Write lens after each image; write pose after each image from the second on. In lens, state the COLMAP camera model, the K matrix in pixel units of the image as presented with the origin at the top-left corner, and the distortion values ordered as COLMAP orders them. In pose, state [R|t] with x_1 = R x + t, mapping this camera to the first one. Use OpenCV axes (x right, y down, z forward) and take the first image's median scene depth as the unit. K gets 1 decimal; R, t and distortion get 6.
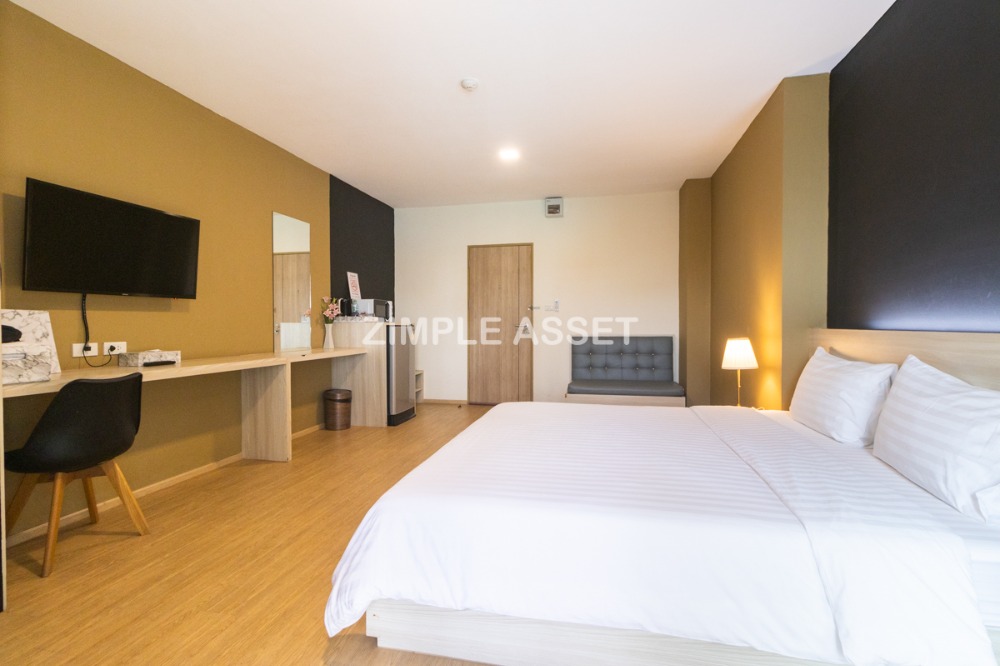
lens RADIAL K [[462.5, 0, 500.0], [0, 462.5, 333.0], [0, 0, 1]] dist [0.003679, 0.000428]
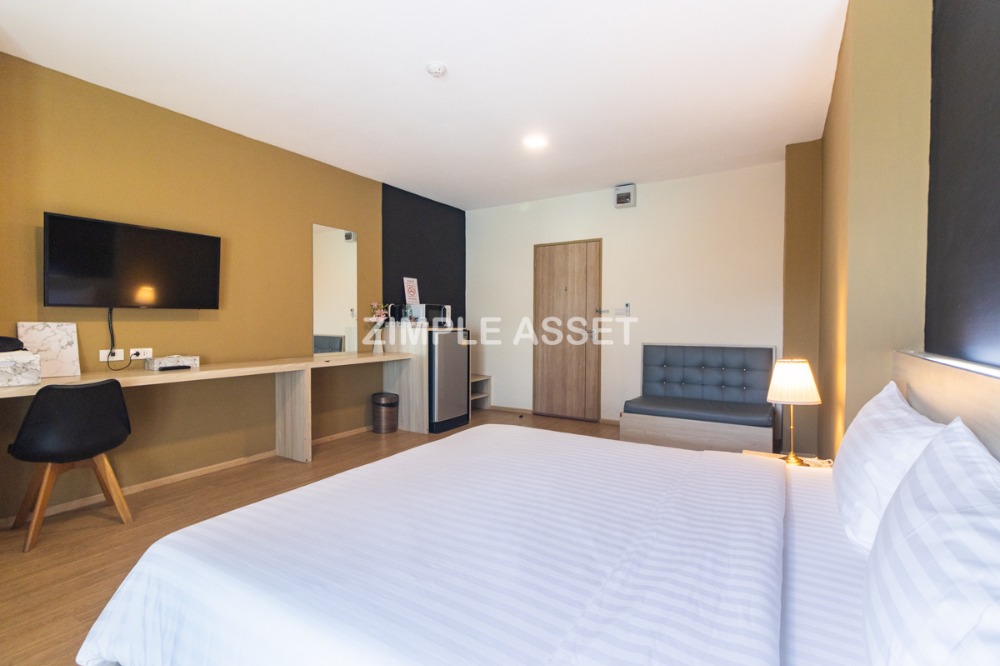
lens RADIAL K [[462.5, 0, 500.0], [0, 462.5, 333.0], [0, 0, 1]] dist [0.003679, 0.000428]
pose [[0.943855, 0.012533, -0.330121, 0.221880], [-0.010864, 0.999917, 0.006900, -0.020740], [0.330180, -0.002926, 0.943913, 0.119826]]
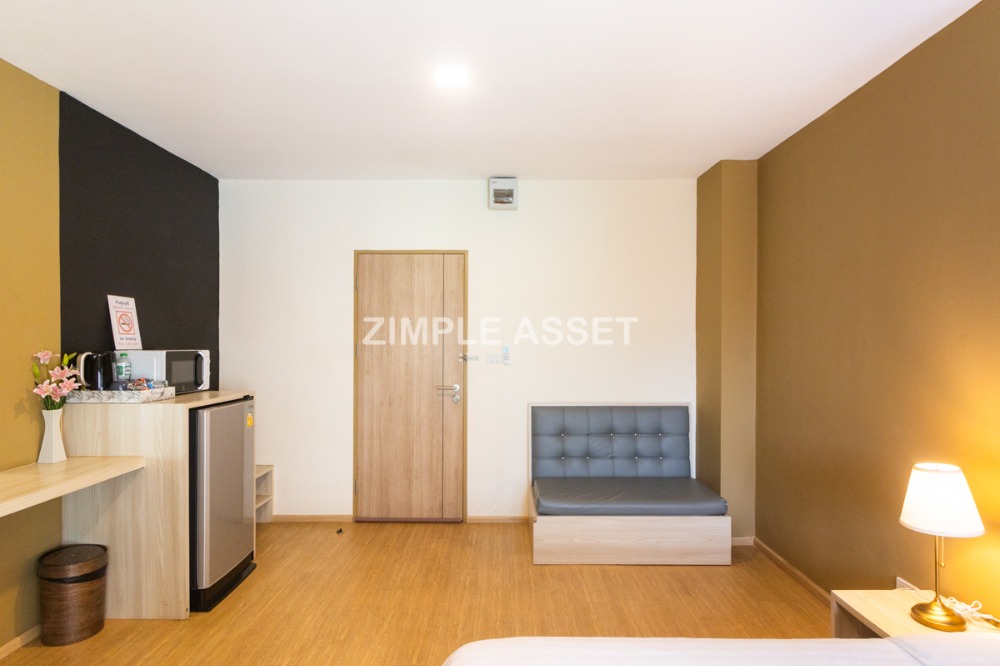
lens RADIAL K [[546.1, 0, 499.1], [0, 546.1, 345.9], [0, 0, 1]] dist [0.002255, 0.000614]
pose [[0.976355, 0.001828, 0.216168, -0.050809], [-0.000233, 0.999973, -0.007408, -0.079266], [-0.216175, 0.007182, 0.976328, 0.363254]]
